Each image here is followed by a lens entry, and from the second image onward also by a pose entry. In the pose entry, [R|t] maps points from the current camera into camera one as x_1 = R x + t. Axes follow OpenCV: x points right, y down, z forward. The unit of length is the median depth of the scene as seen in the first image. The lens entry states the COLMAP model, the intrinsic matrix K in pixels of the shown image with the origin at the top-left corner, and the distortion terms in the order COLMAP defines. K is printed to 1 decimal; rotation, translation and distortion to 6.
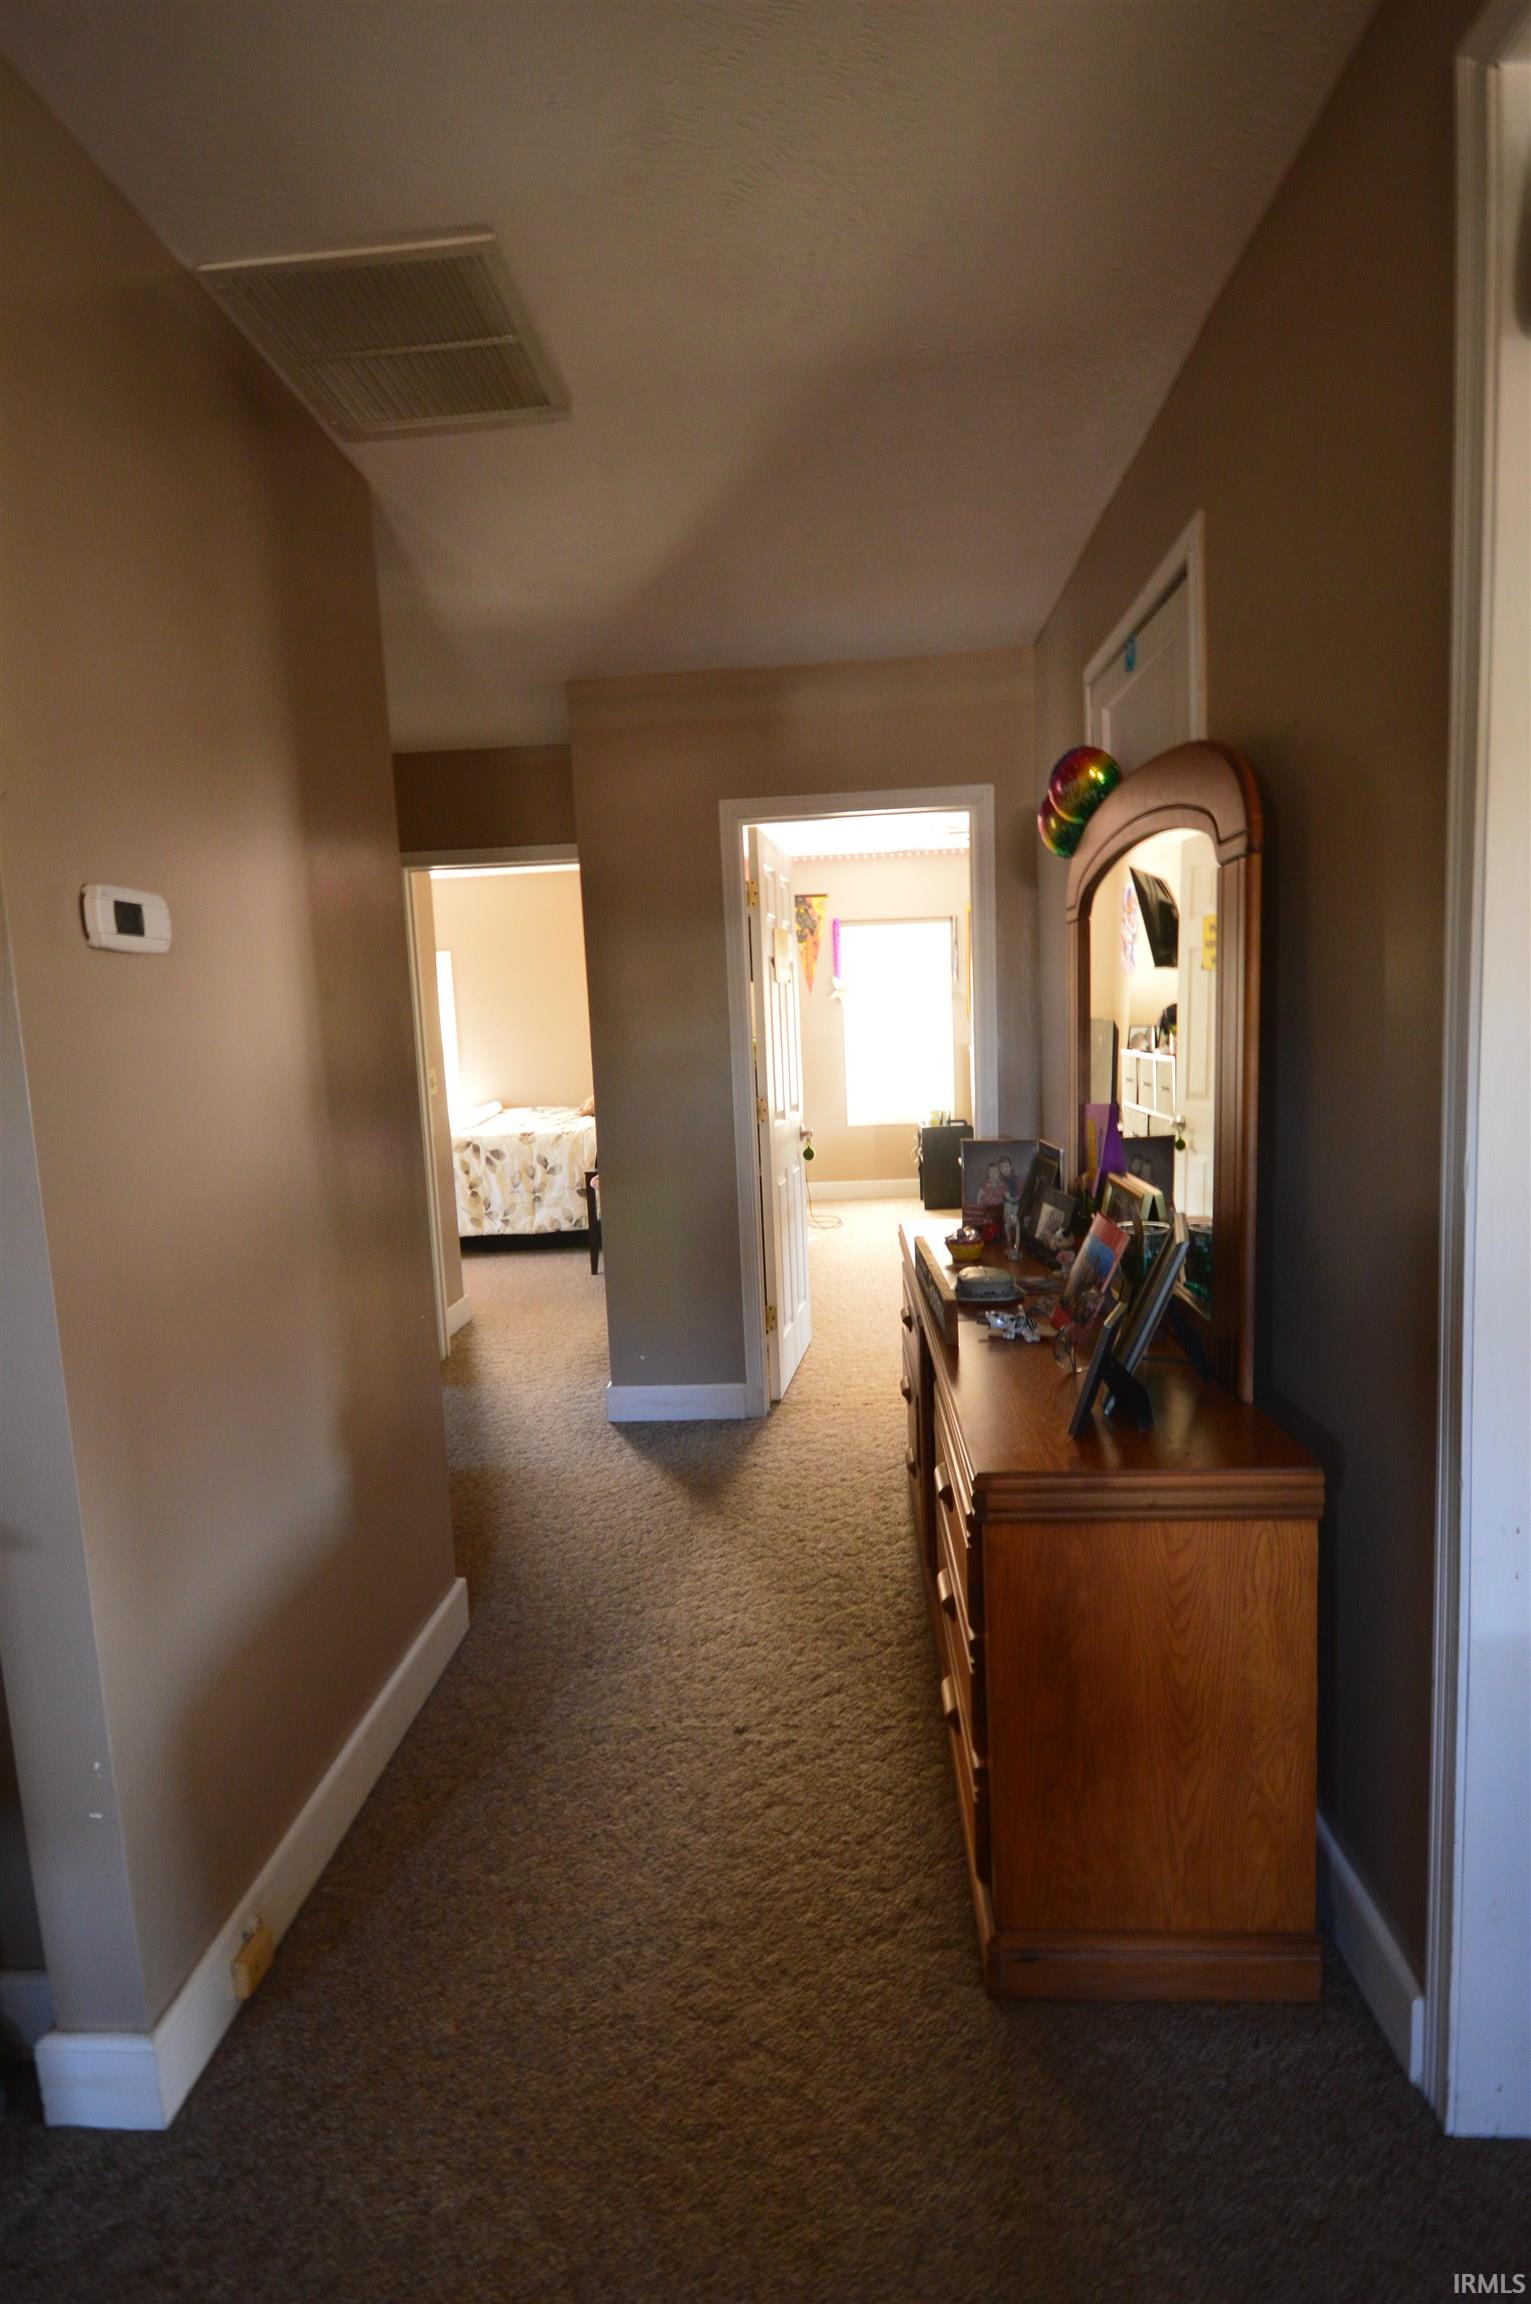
lens RADIAL K [[1112.9, 0, 767.1], [0, 1112.9, 1152.3], [0, 0, 1]] dist [0.001344, 0.000151]
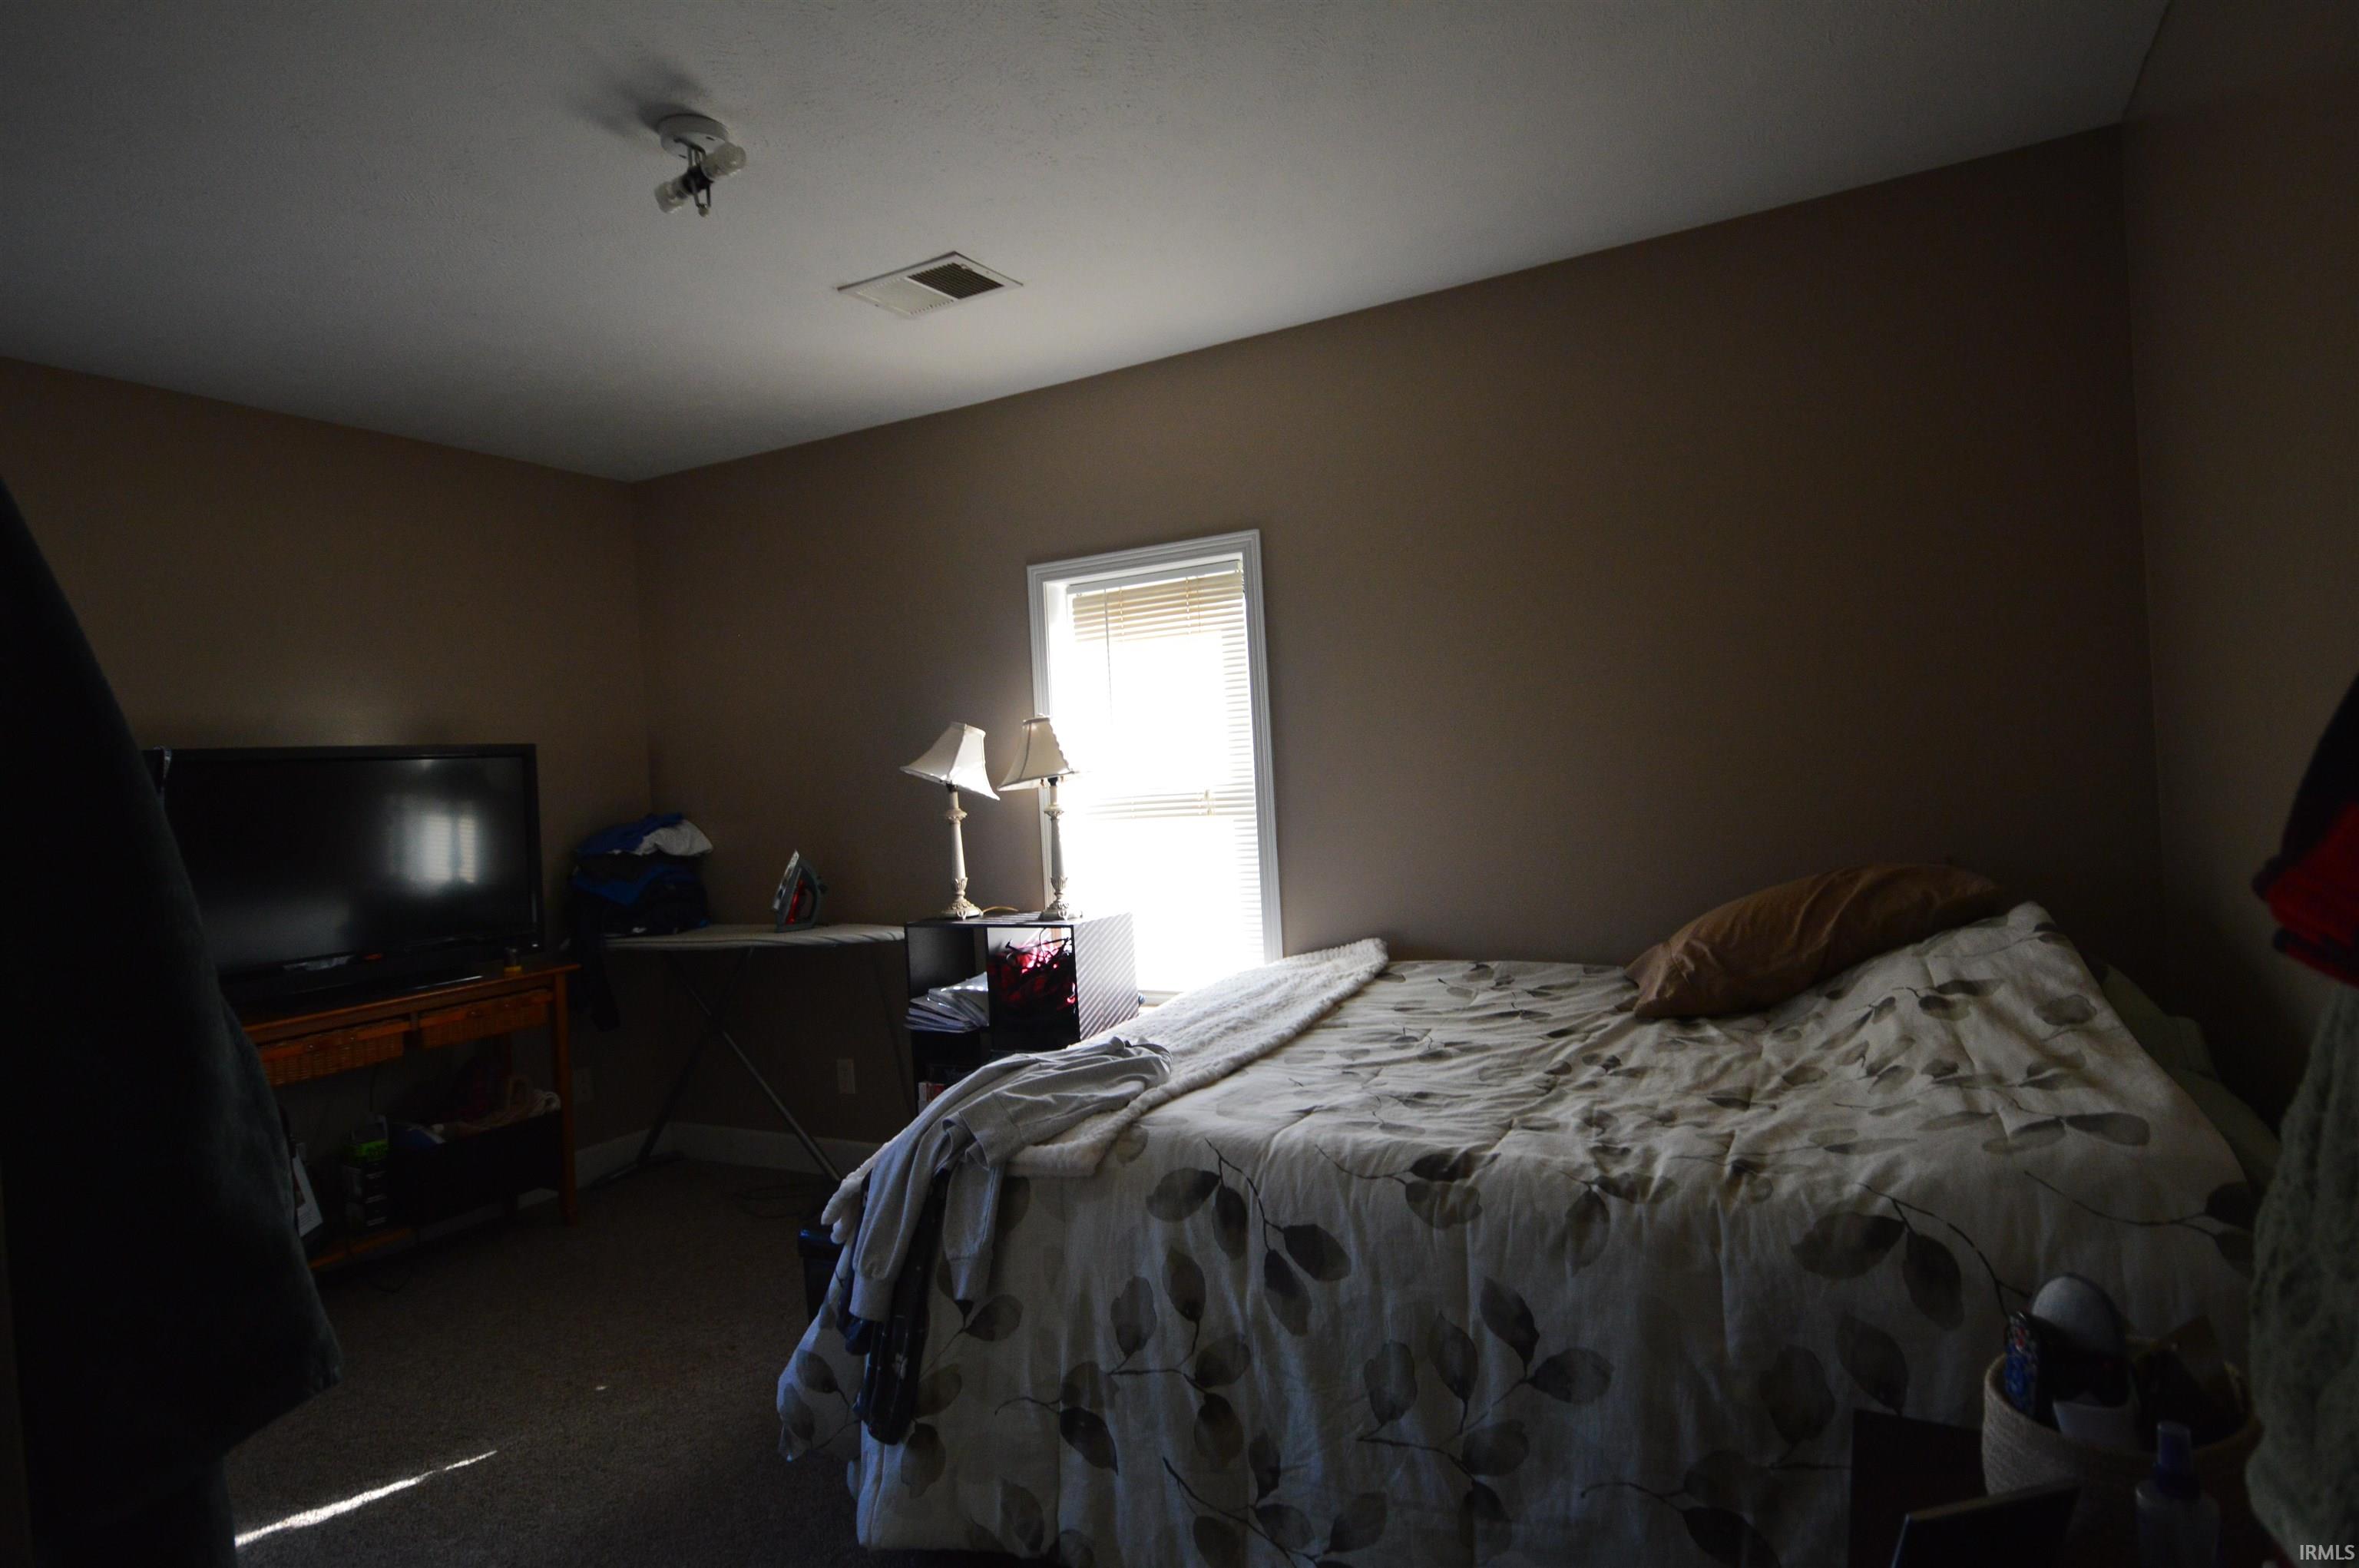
lens RADIAL K [[1290.1, 0, 1180.5], [0, 1290.1, 786.7], [0, 0, 1]] dist [-0.000886, -0.000059]
pose [[0.907244, -0.001625, -0.420601, -0.154325], [-0.033028, 0.996629, -0.075092, -0.073722], [0.419306, 0.082019, 0.904132, 0.737385]]
